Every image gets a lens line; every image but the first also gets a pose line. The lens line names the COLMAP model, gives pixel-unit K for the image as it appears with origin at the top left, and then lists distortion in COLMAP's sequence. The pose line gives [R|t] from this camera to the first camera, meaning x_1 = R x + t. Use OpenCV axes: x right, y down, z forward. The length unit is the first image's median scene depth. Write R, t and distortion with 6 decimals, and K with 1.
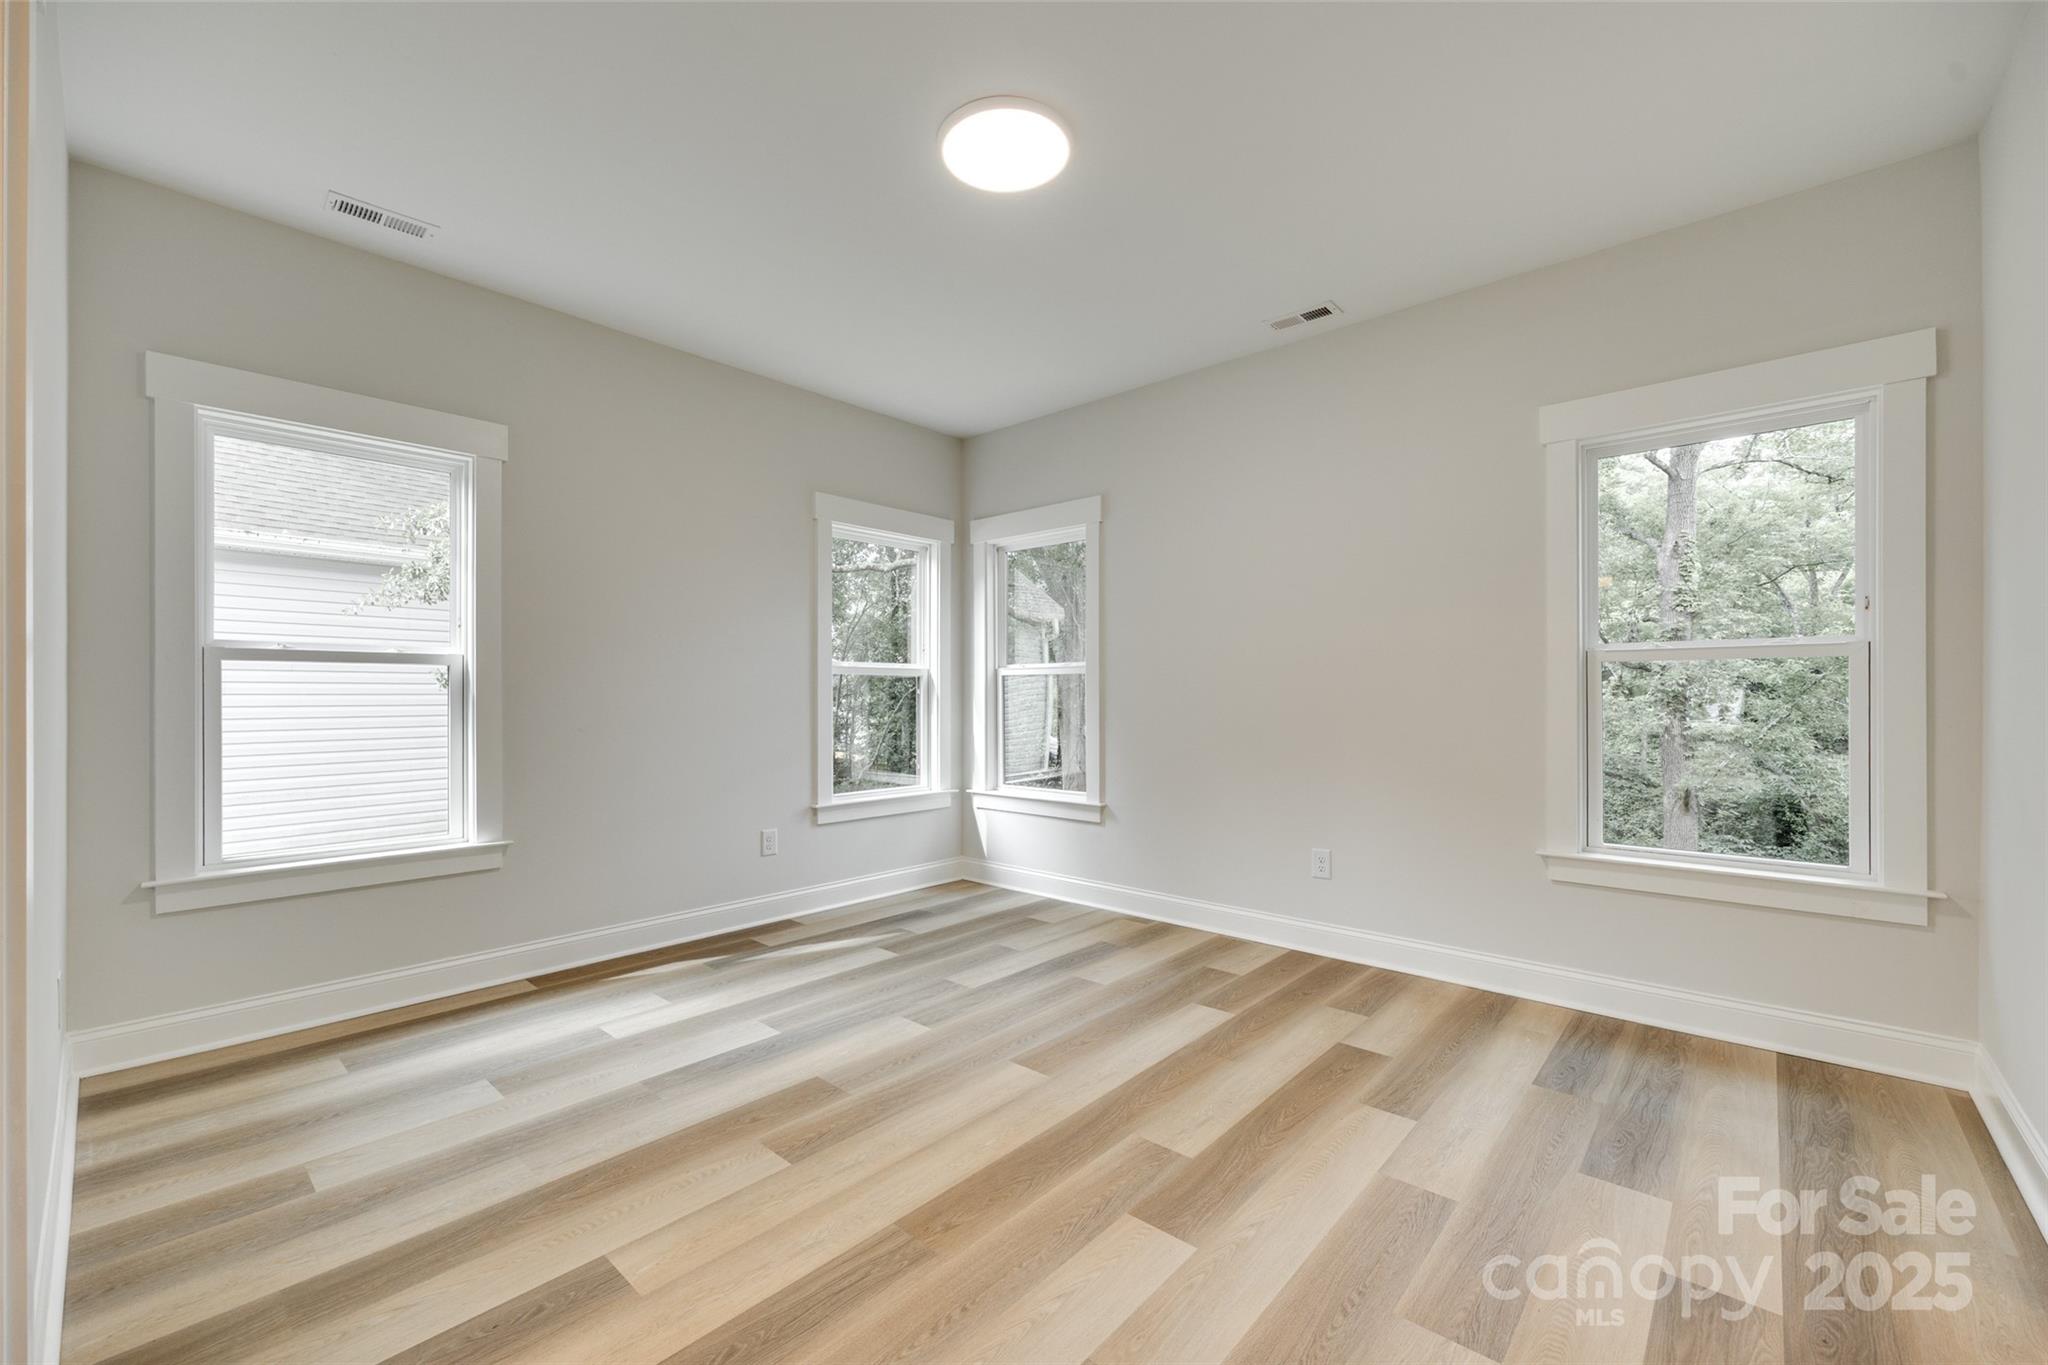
lens RADIAL K [[820.0, 0, 1036.5], [0, 820.0, 698.5], [0, 0, 1]] dist [-0.001676, 0.000099]
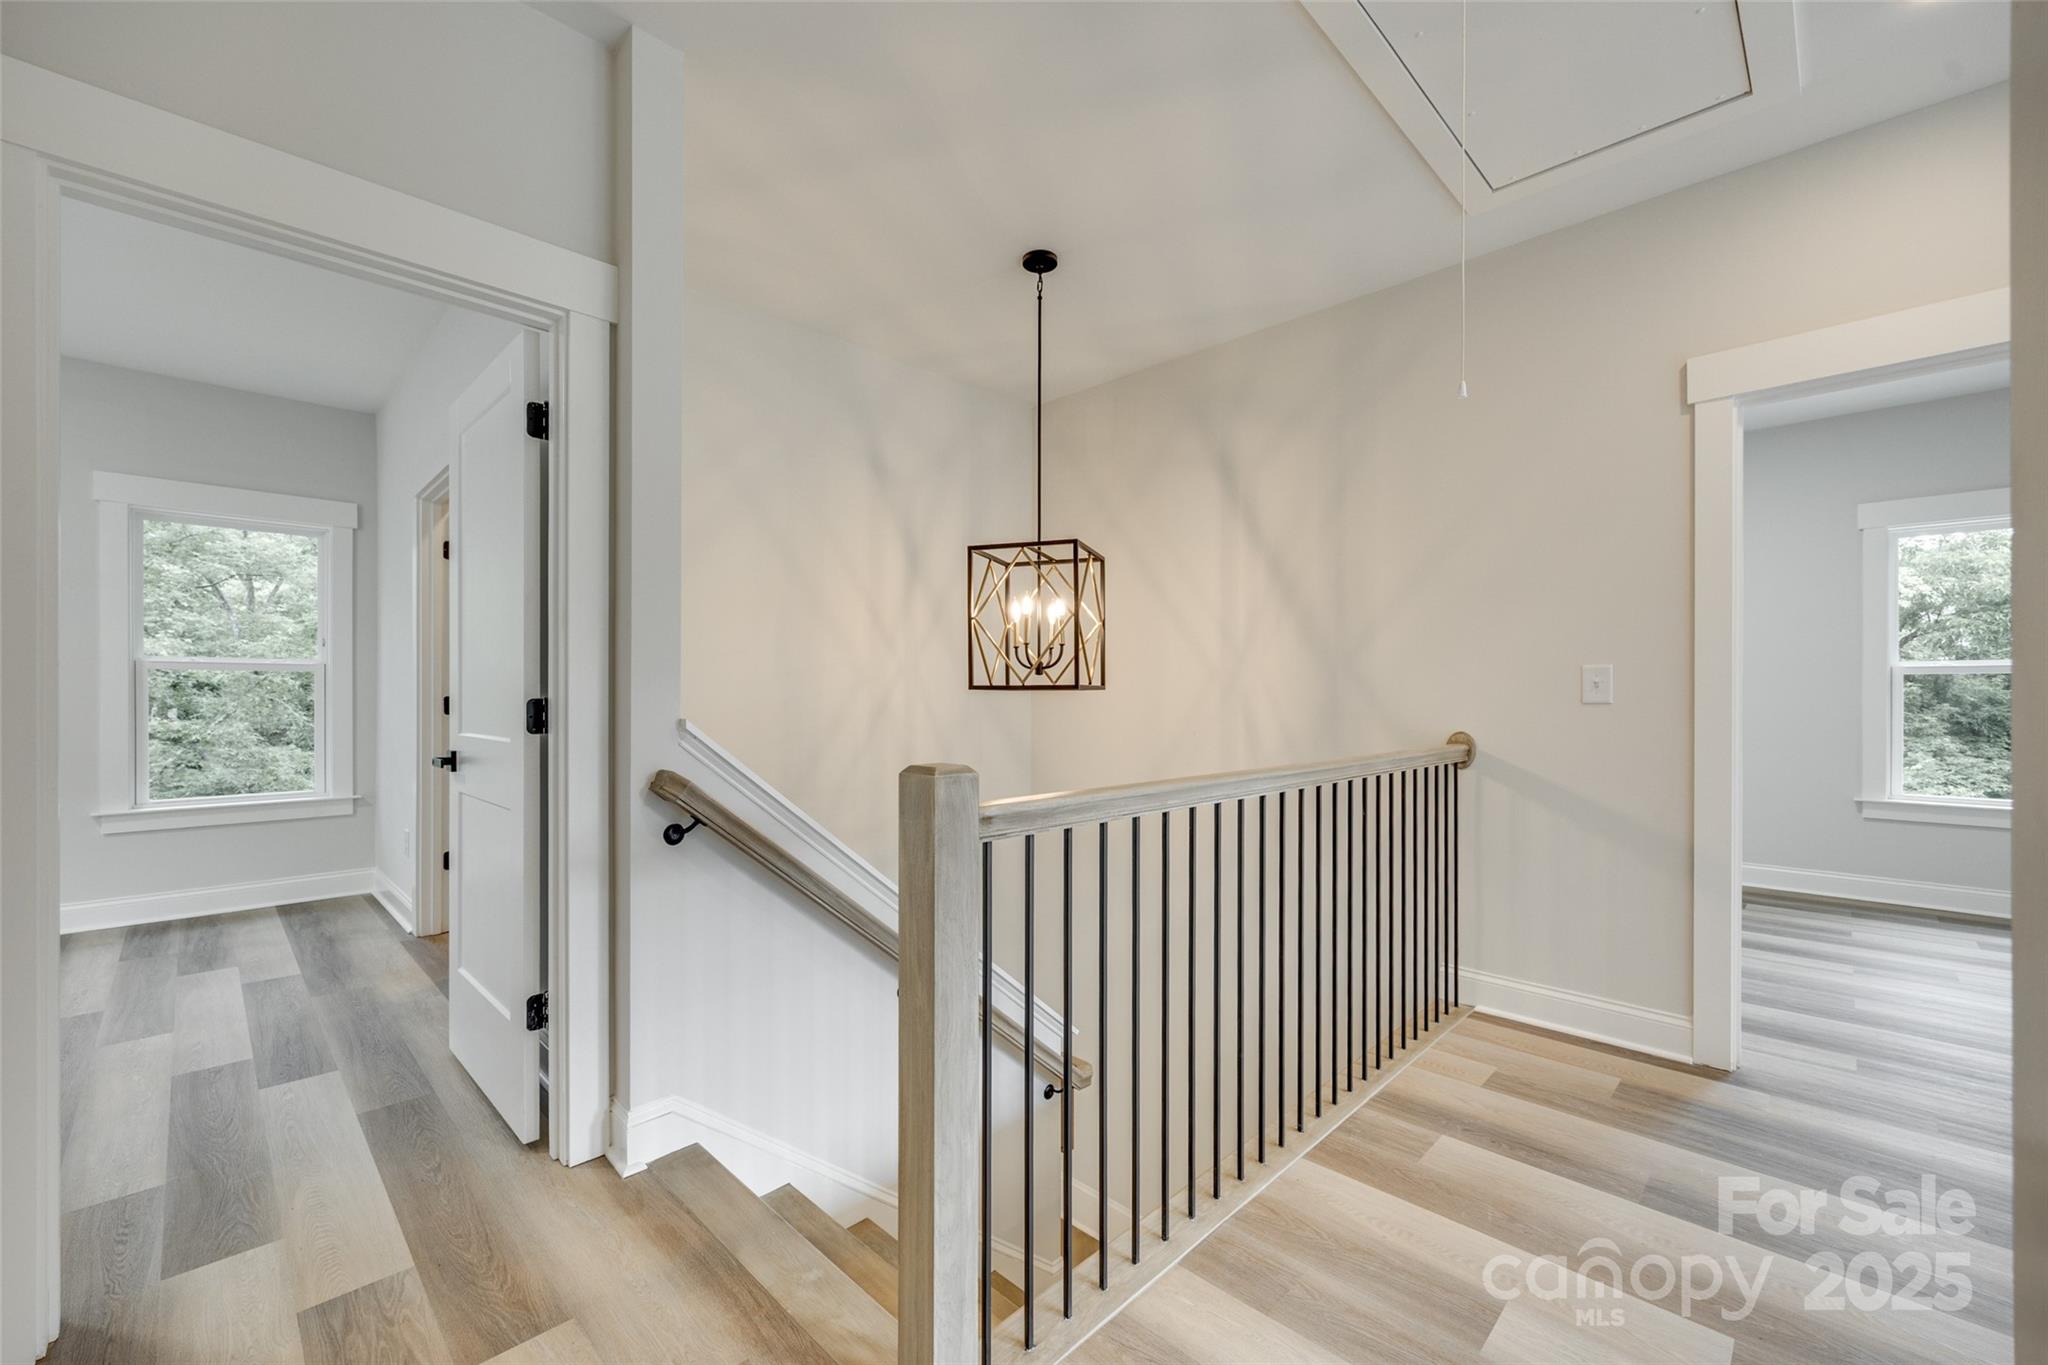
lens RADIAL K [[828.0, 0, 1016.9], [0, 828.0, 694.9], [0, 0, 1]] dist [-0.002384, -0.000490]
pose [[0.056845, 0.001561, 0.998382, -0.109424], [0.001215, 0.999998, -0.001632, 0.000650], [-0.998382, 0.001306, 0.056843, -0.095879]]
